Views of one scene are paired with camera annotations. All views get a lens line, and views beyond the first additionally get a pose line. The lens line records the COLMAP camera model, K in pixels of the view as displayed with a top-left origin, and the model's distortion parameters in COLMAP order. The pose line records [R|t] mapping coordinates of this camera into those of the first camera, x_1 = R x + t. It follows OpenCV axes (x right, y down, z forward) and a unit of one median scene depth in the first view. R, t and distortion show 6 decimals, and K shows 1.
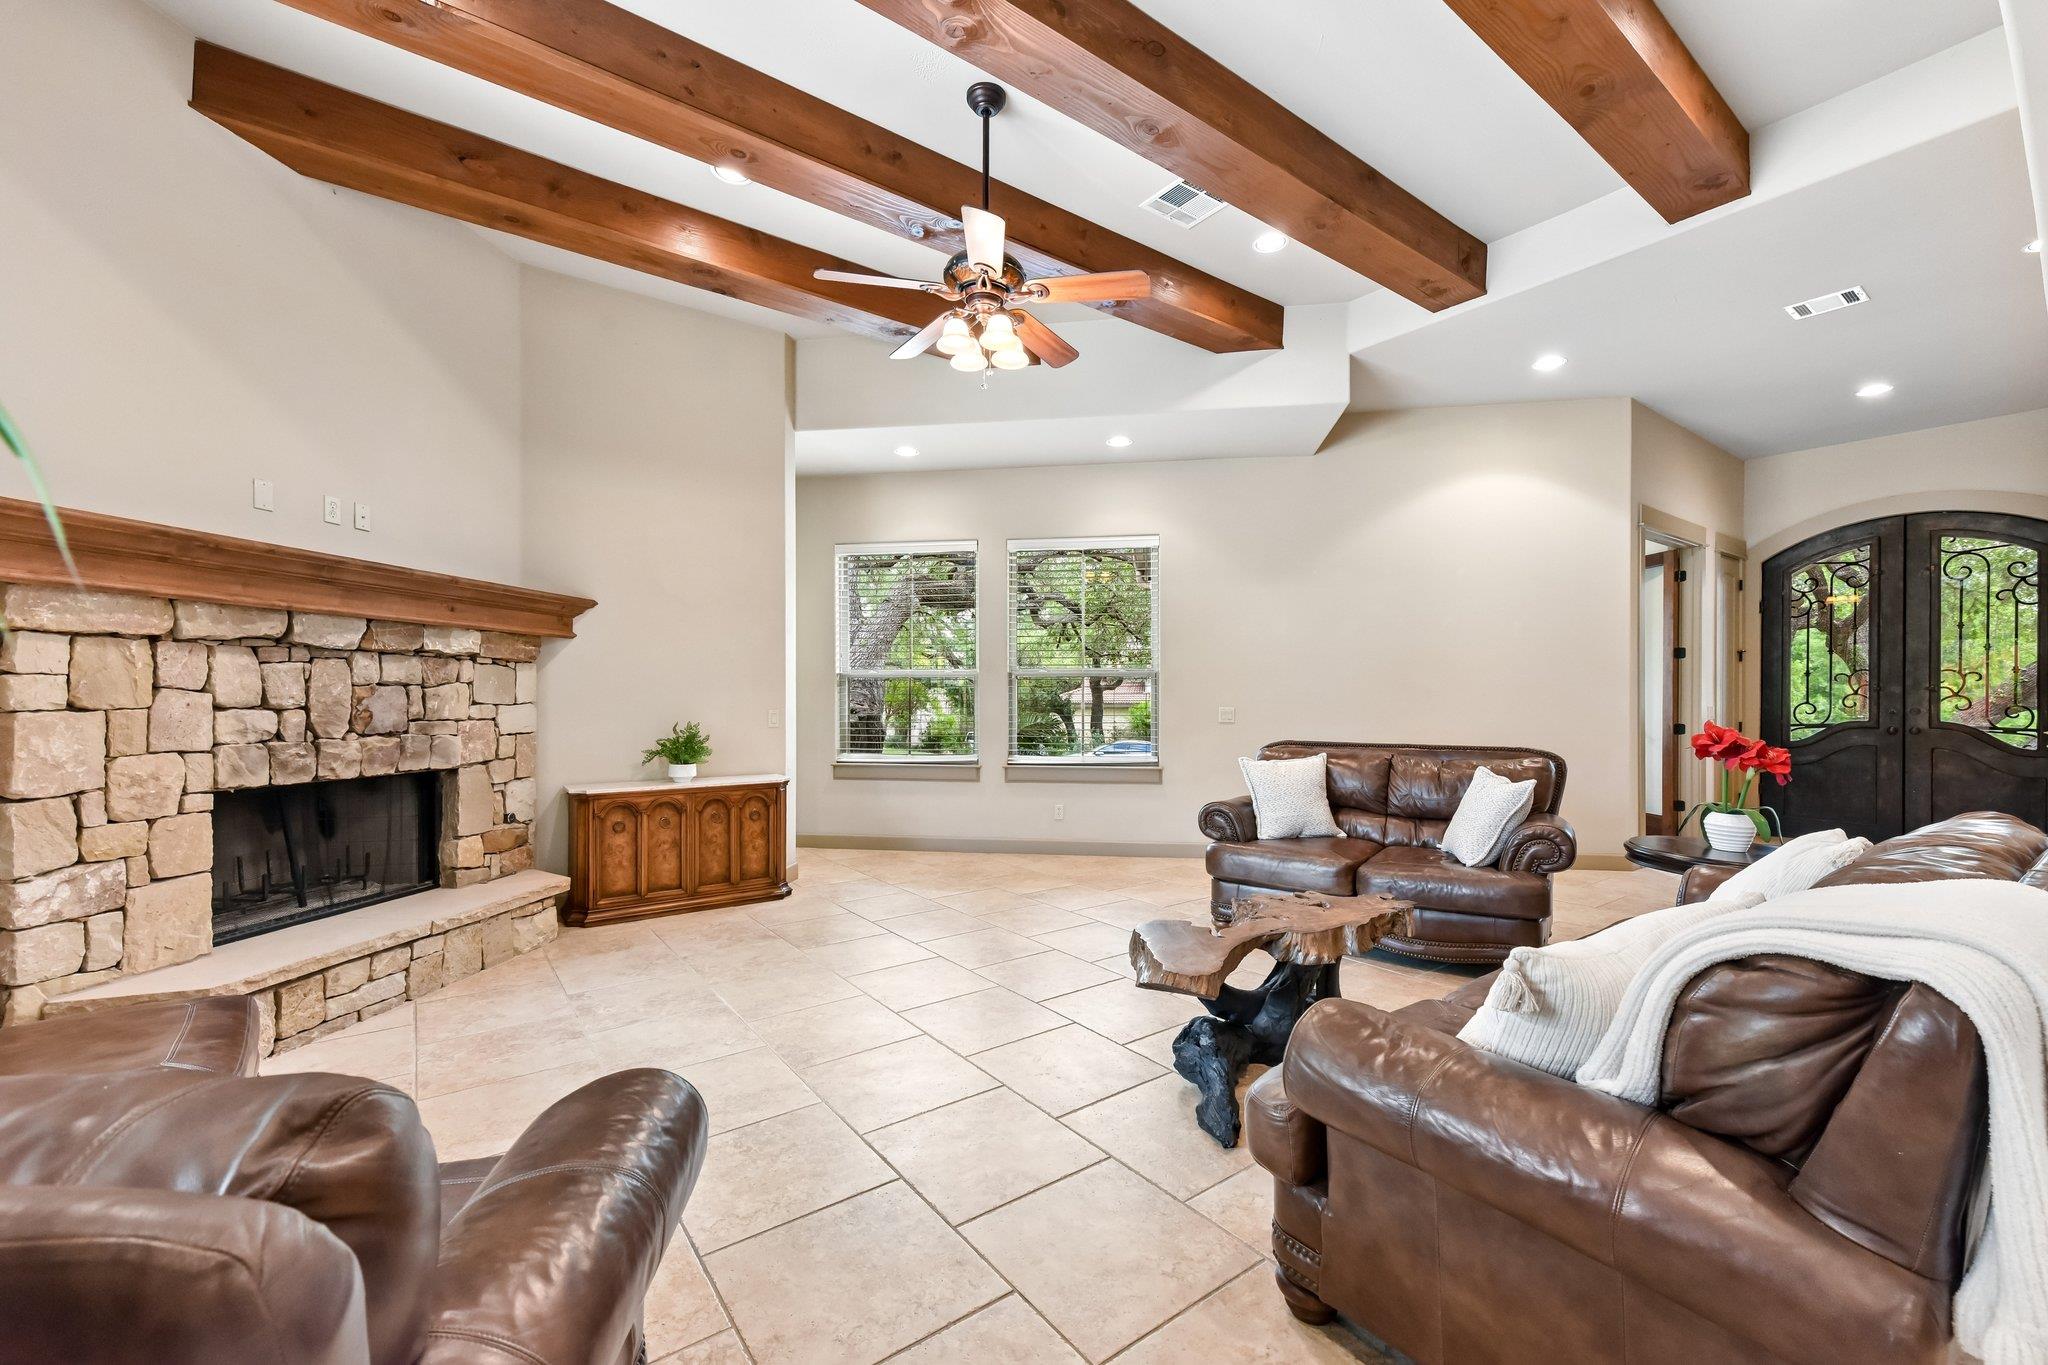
lens RADIAL K [[822.8, 0, 1053.3], [0, 822.8, 699.9], [0, 0, 1]] dist [0.000627, -0.000008]
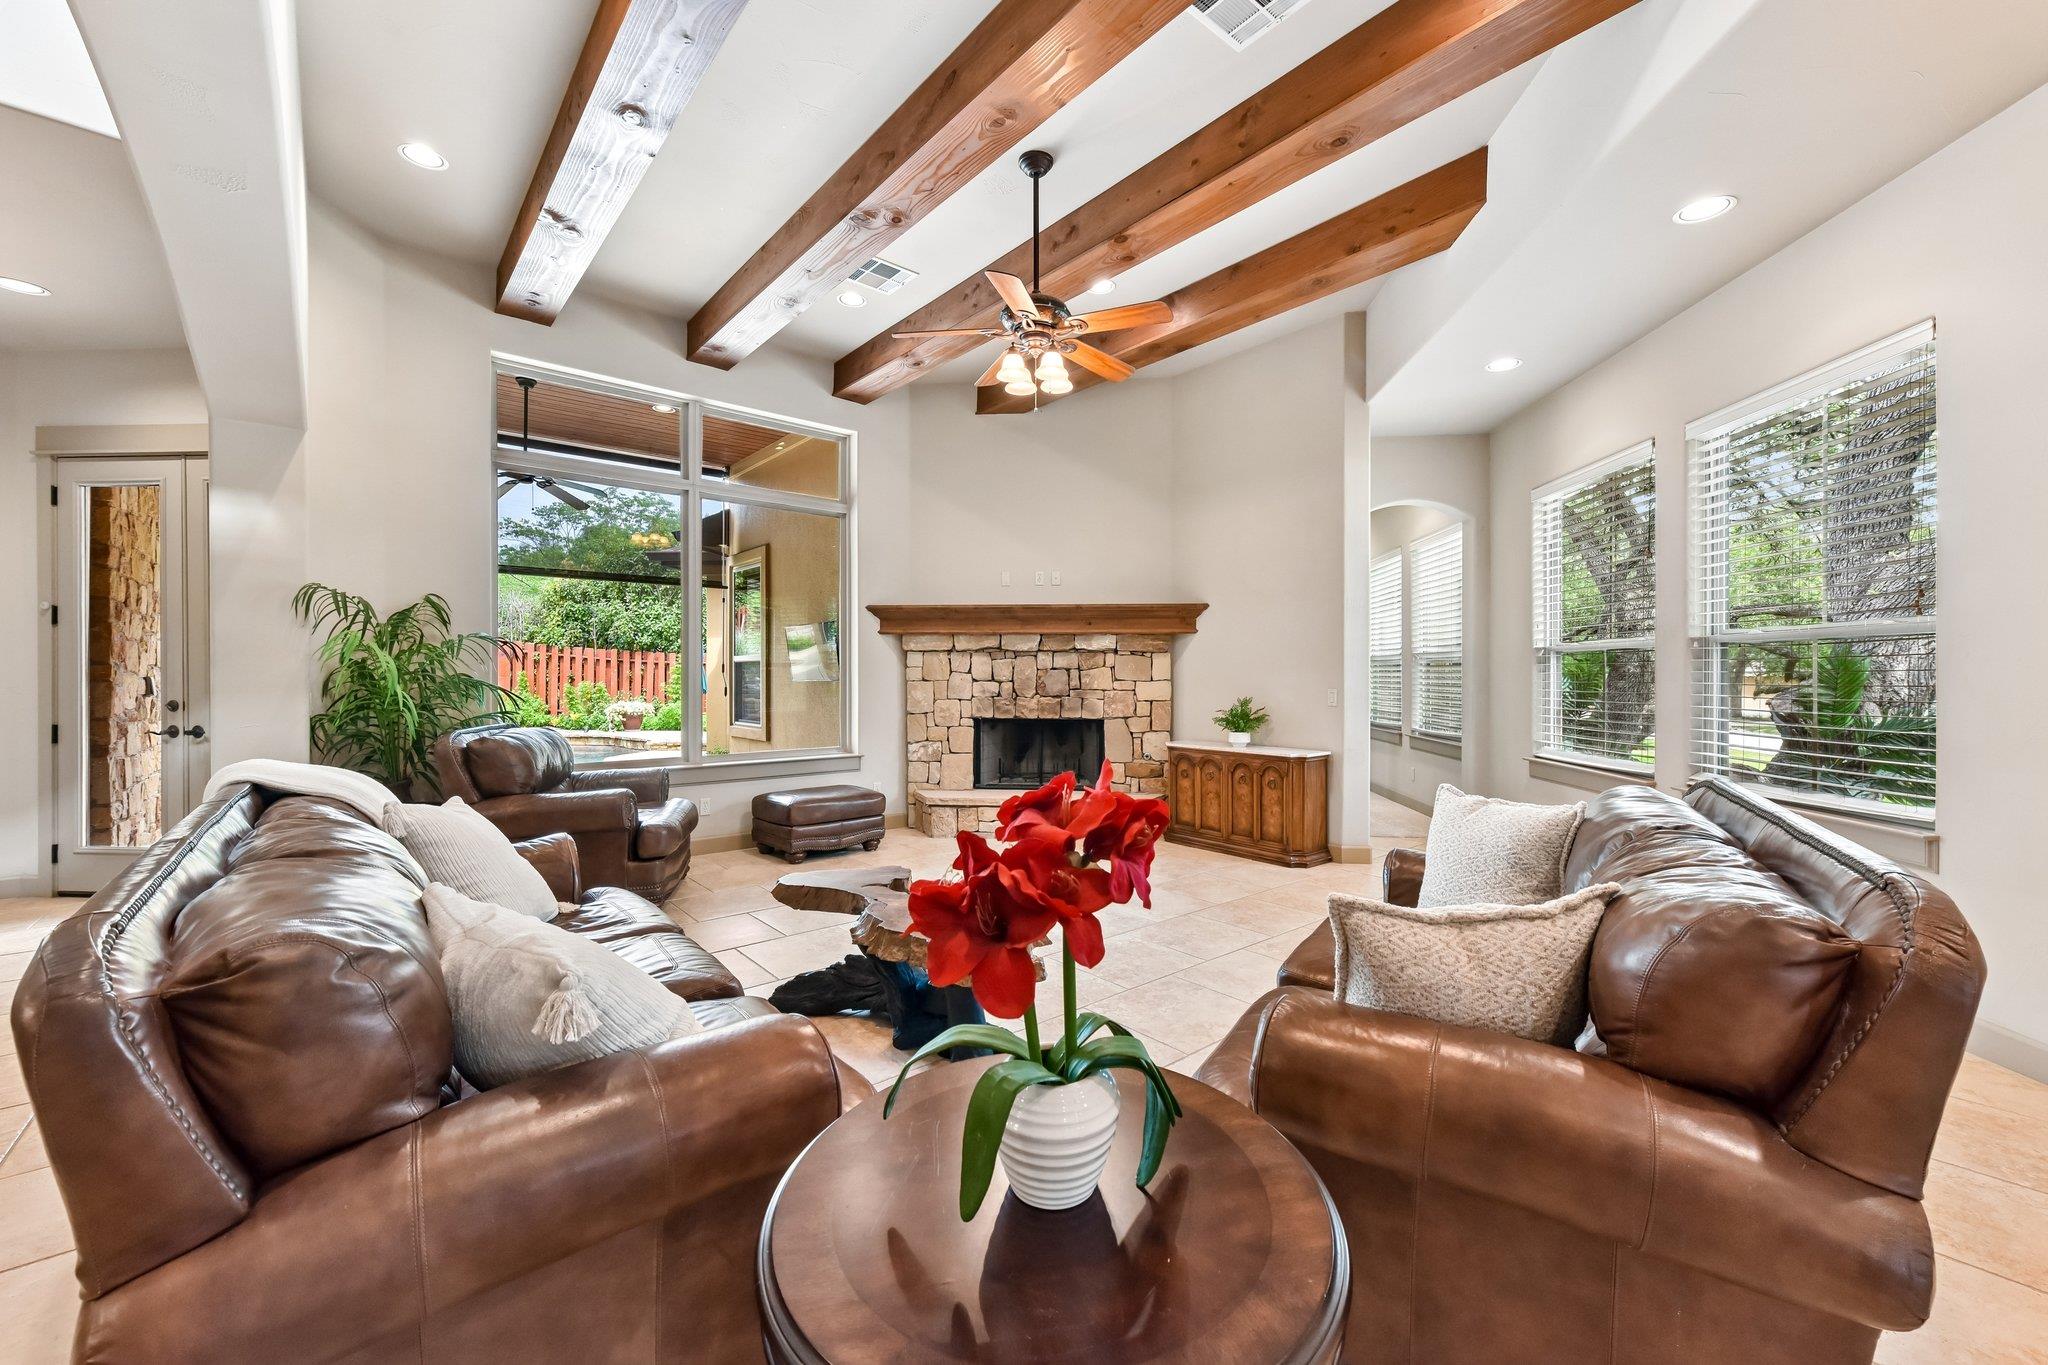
lens RADIAL K [[815.5, 0, 1037.3], [0, 815.5, 673.1], [0, 0, 1]] dist [0.001476, 0.000088]
pose [[0.042547, -0.002942, -0.999090, 0.940506], [-0.005784, 0.999978, -0.003191, -0.003458], [0.999078, 0.005914, 0.042529, 0.842807]]
